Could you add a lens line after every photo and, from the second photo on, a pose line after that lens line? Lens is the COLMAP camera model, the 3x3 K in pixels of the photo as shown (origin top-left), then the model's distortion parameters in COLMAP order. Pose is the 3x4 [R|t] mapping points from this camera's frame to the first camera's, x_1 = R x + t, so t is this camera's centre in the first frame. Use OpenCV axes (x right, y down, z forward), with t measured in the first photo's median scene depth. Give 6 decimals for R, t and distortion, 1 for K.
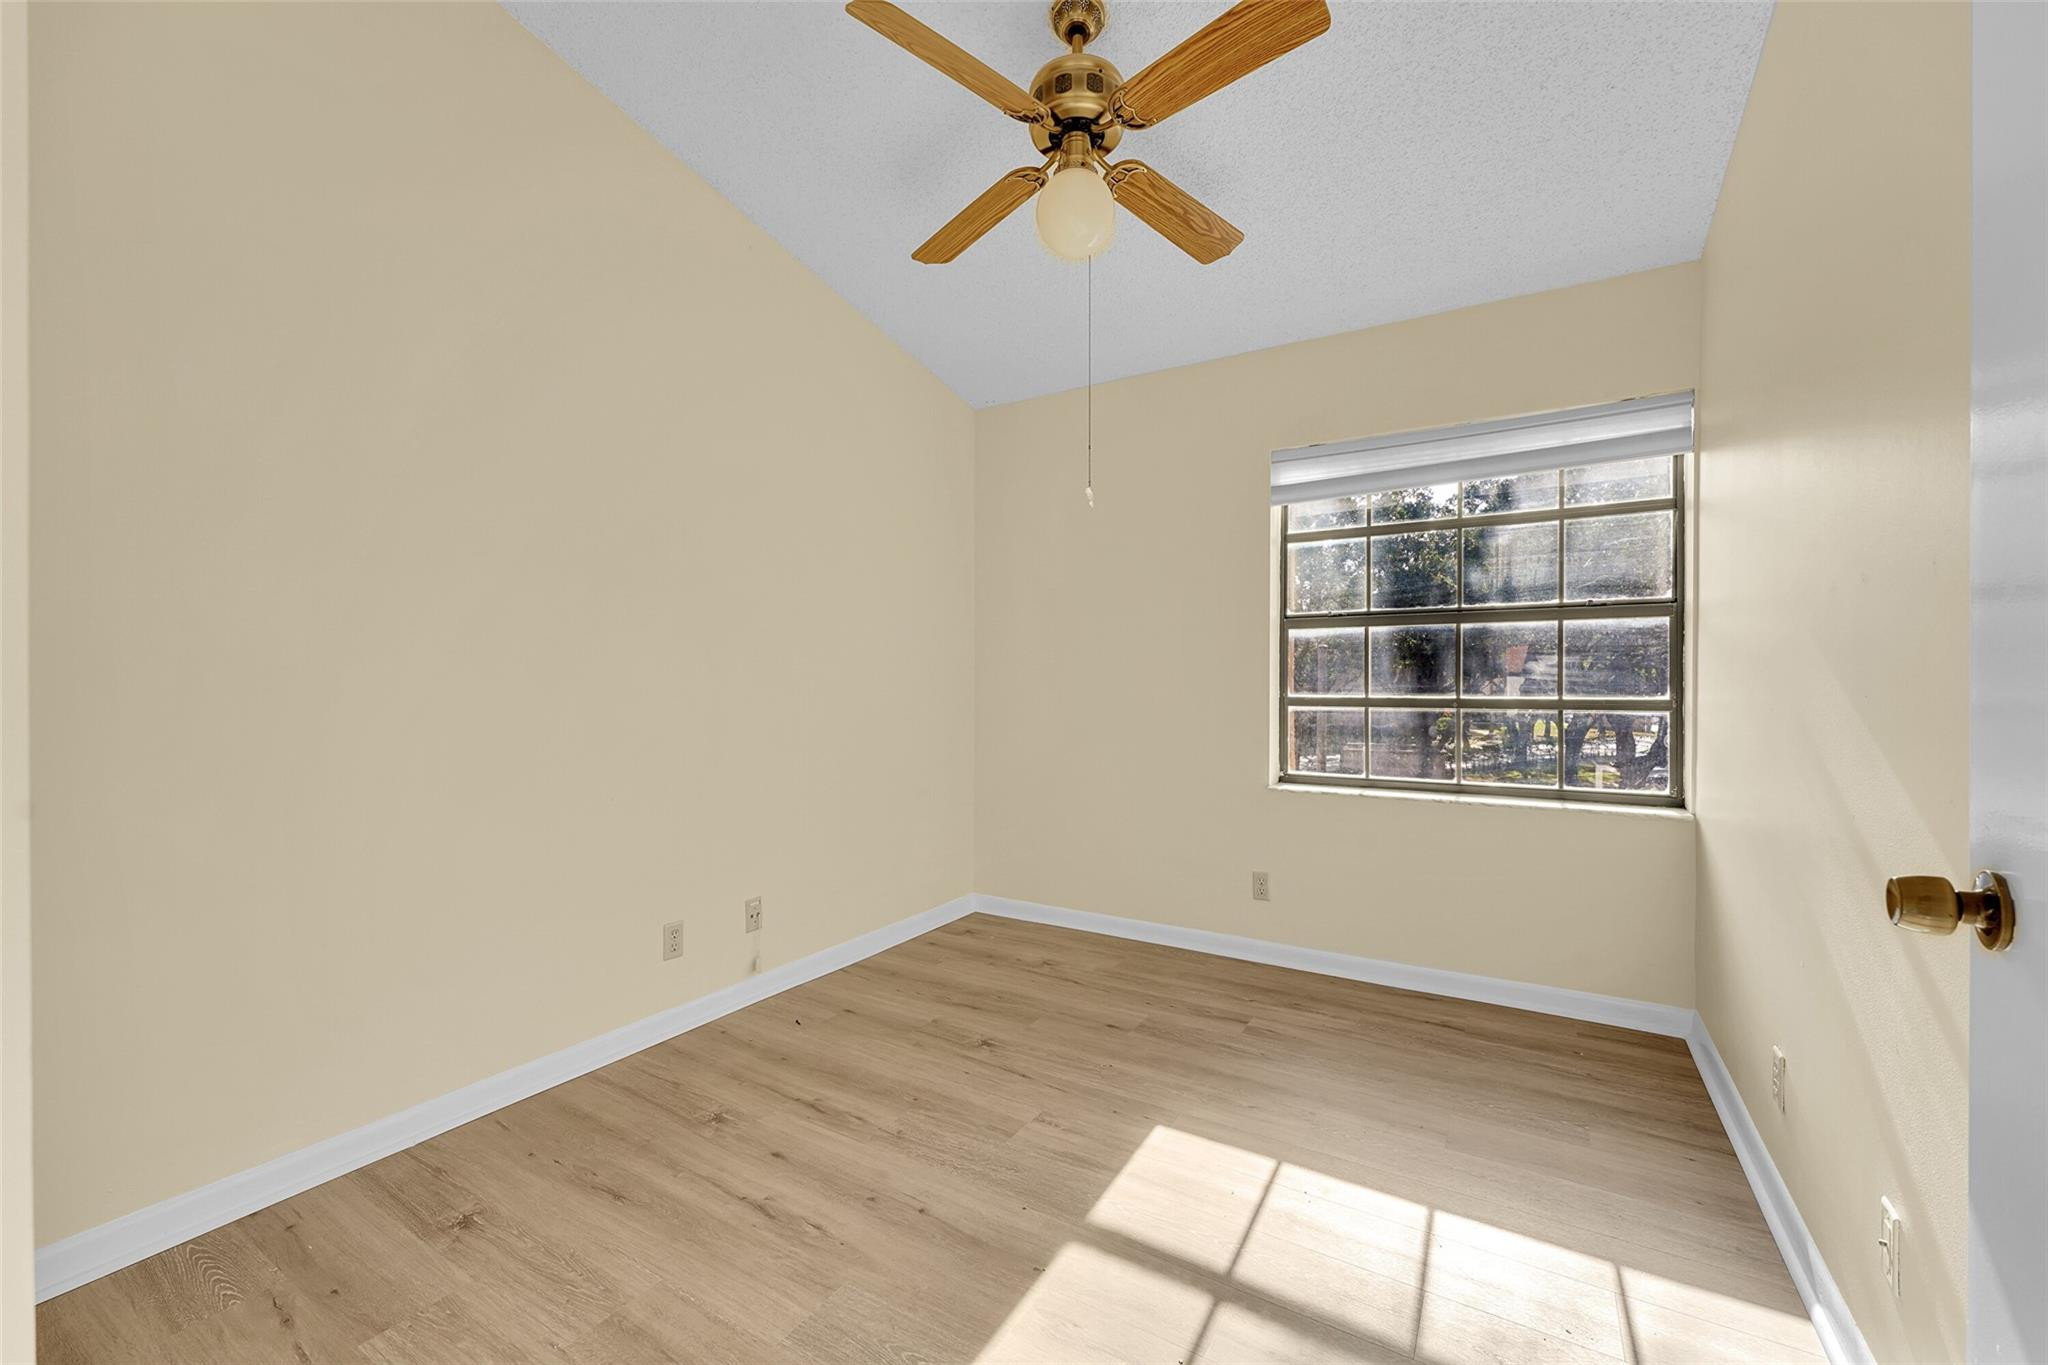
lens RADIAL K [[825.1, 0, 1025.6], [0, 825.1, 683.8], [0, 0, 1]] dist [0.000954, 0.000125]
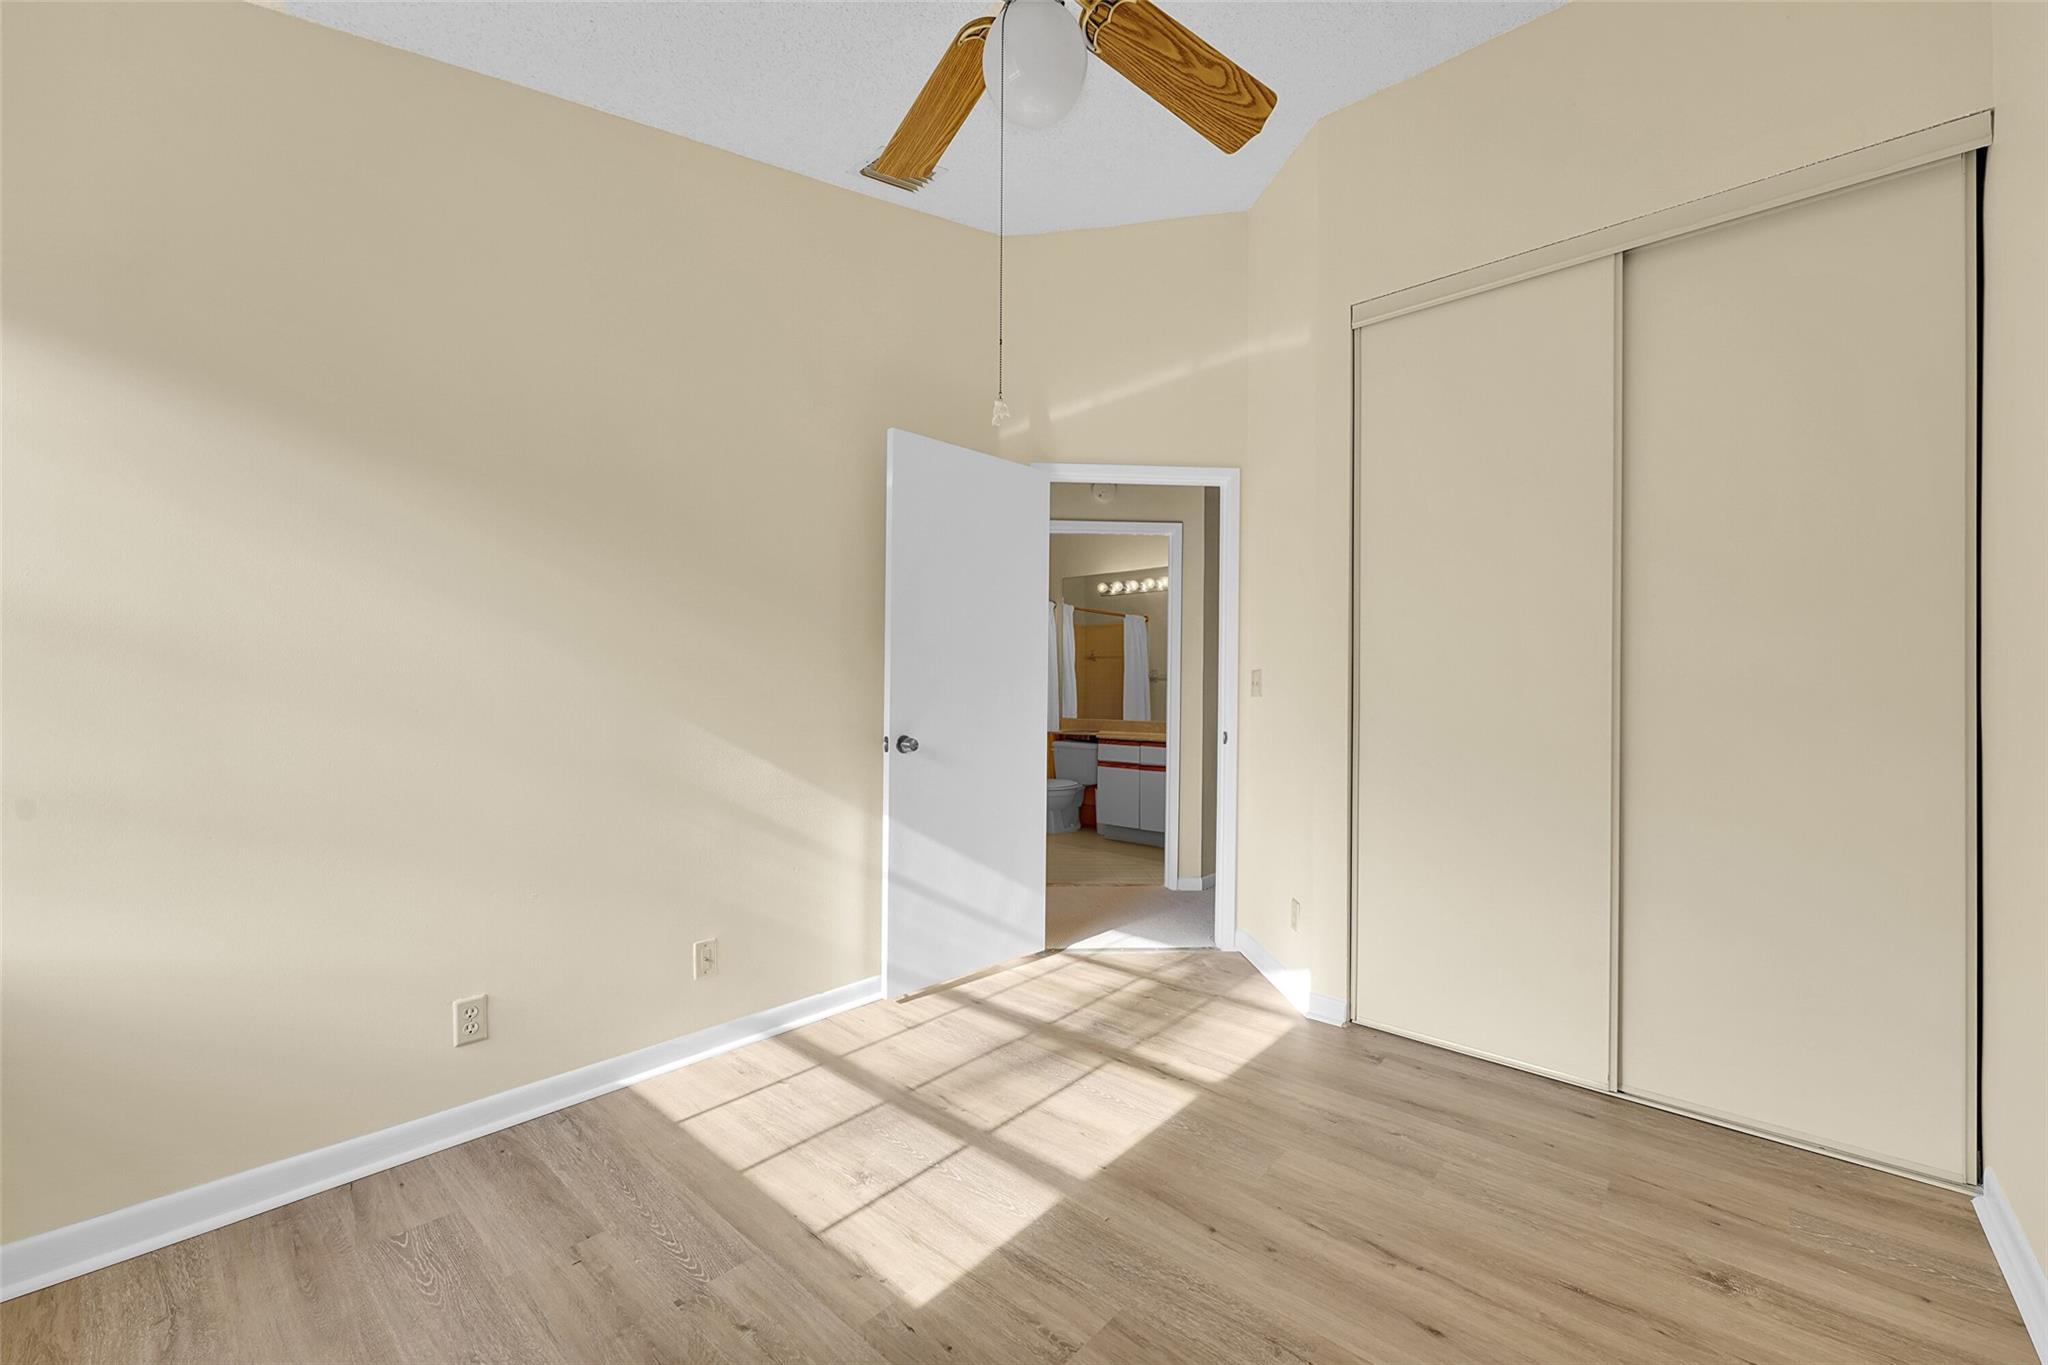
lens RADIAL K [[825.1, 0, 1025.5], [0, 825.1, 700.2], [0, 0, 1]] dist [0.000954, 0.000125]
pose [[-0.983578, -0.005604, 0.180394, -0.080313], [-0.005770, 0.999983, -0.000396, 0.010593], [-0.180389, -0.001430, -0.983594, 1.993346]]
